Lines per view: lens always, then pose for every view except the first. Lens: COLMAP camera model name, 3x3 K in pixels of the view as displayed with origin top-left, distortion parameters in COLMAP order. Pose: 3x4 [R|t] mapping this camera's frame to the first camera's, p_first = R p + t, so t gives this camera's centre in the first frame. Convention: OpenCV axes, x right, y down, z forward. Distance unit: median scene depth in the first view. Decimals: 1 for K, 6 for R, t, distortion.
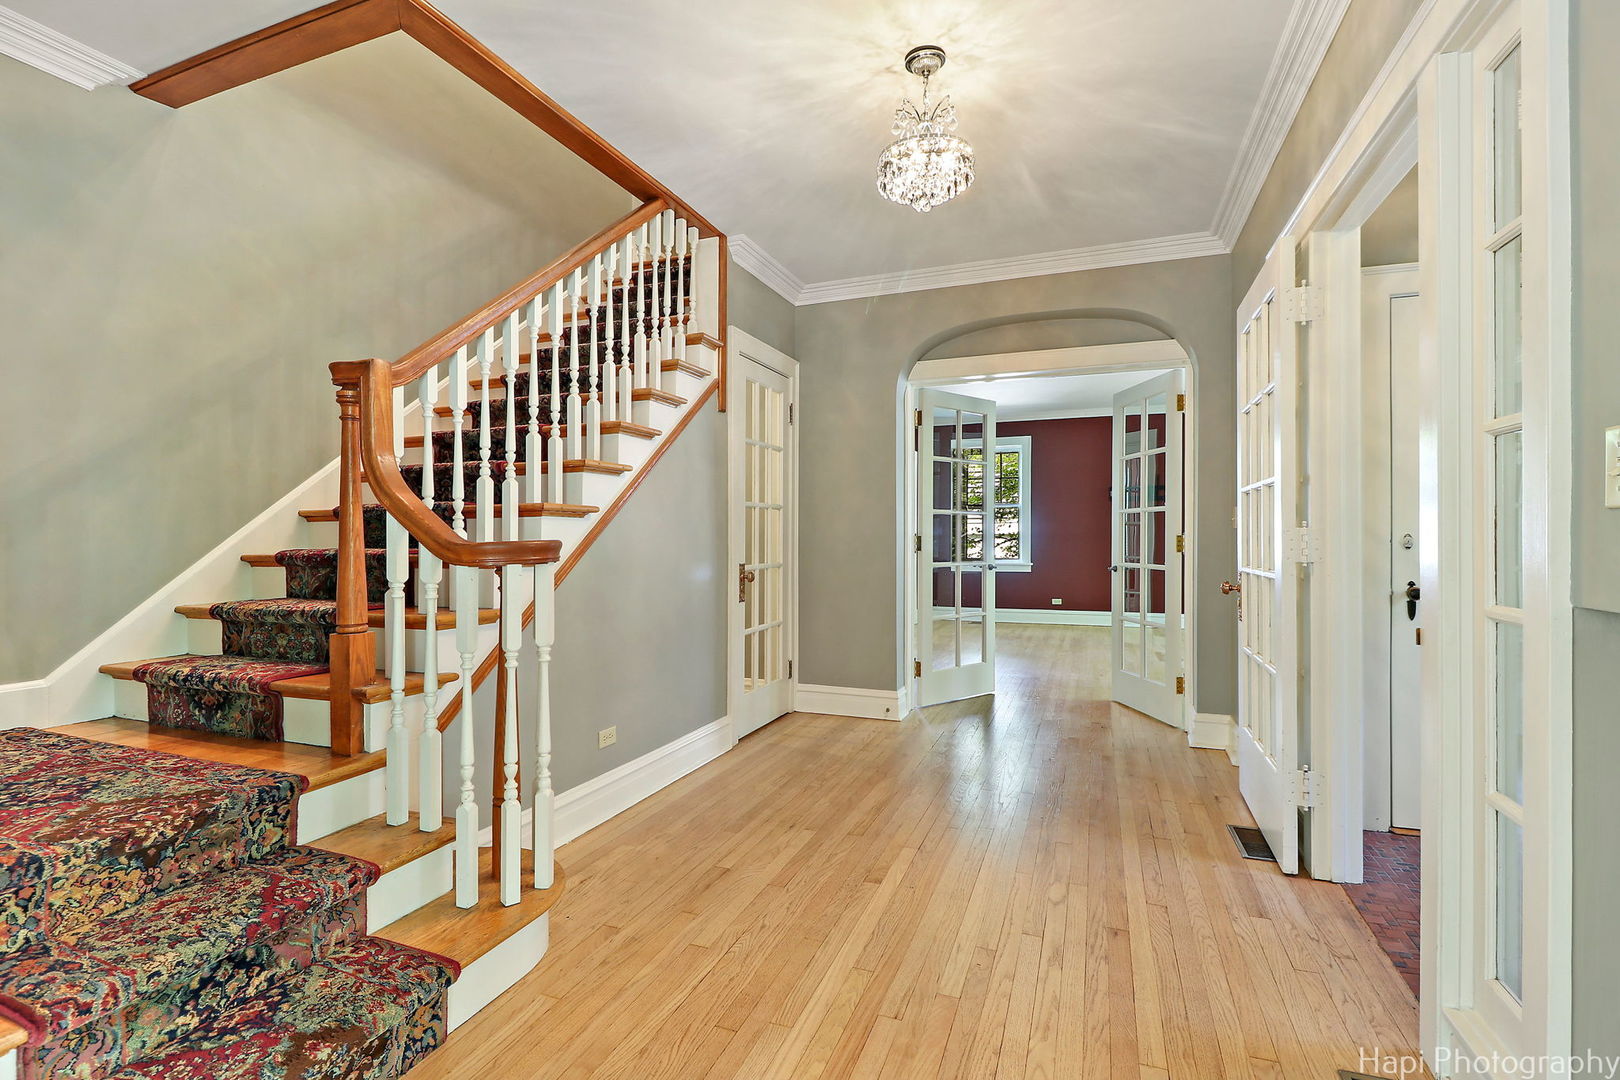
lens RADIAL K [[789.4, 0, 841.9], [0, 789.4, 532.3], [0, 0, 1]] dist [-0.000875, -0.000267]
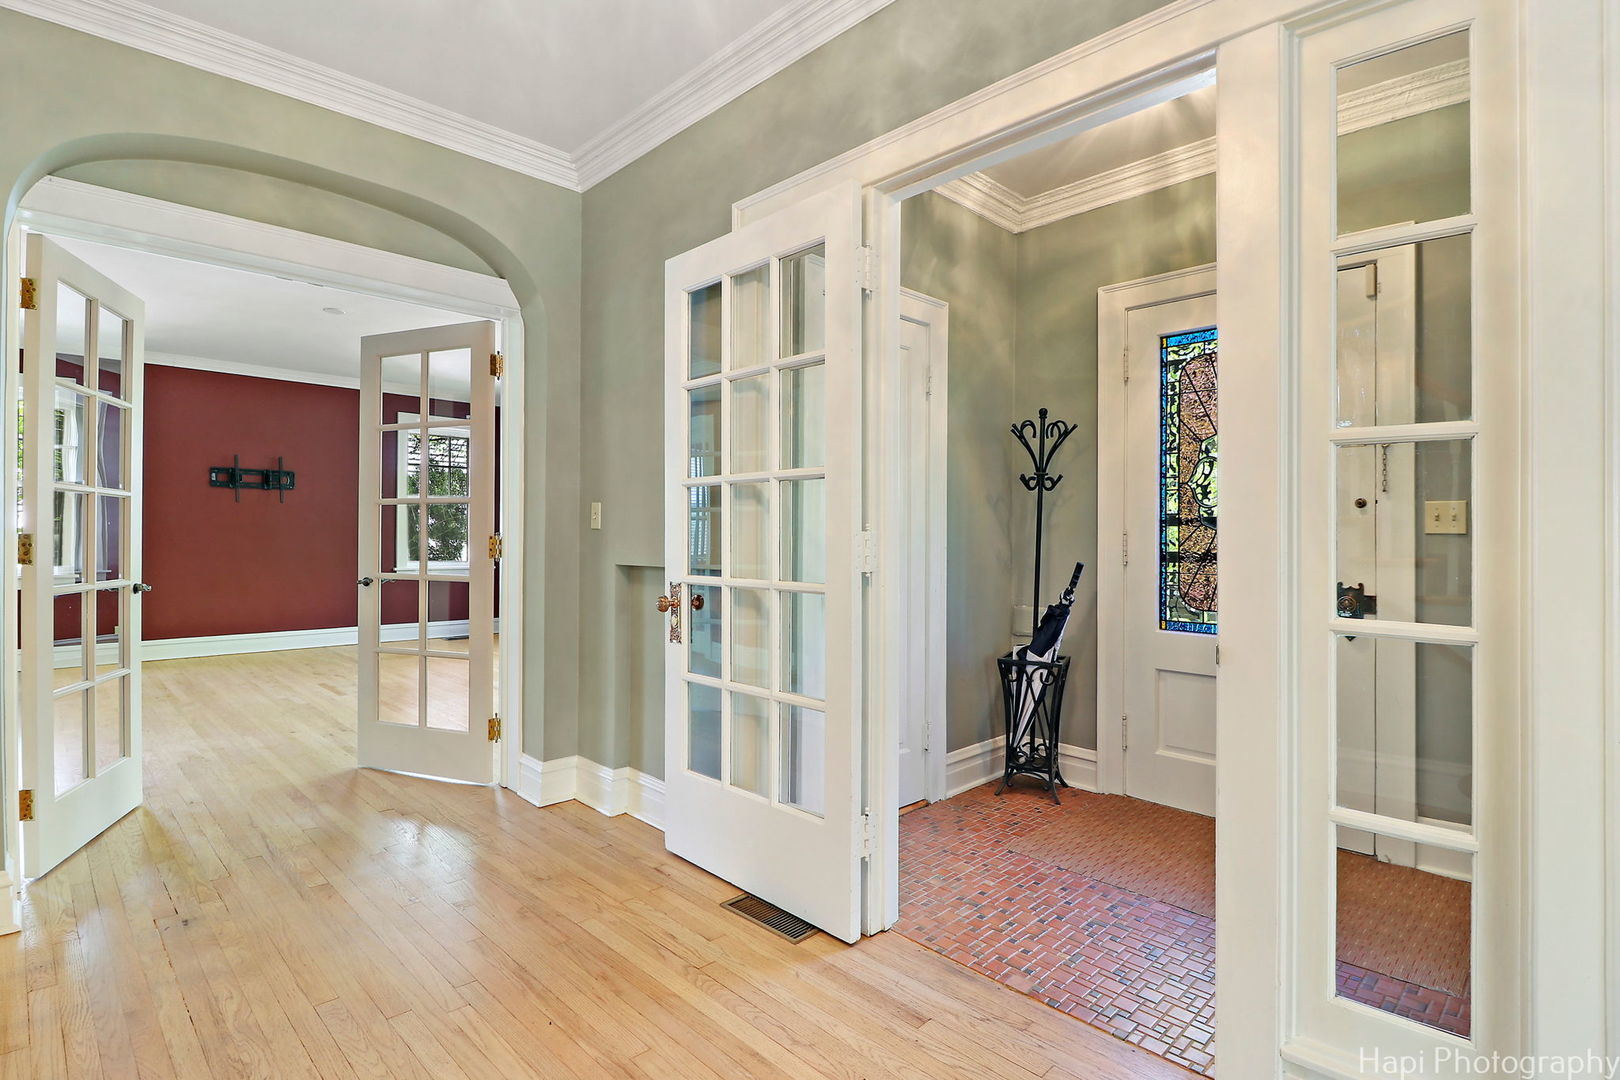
lens RADIAL K [[787.9, 0, 771.9], [0, 787.9, 536.4], [0, 0, 1]] dist [-0.001067, -0.000551]
pose [[0.475991, 0.004802, 0.879437, -0.183068], [-0.009355, 0.999956, -0.000396, 0.002985], [-0.879400, -0.008039, 0.476015, 0.592537]]
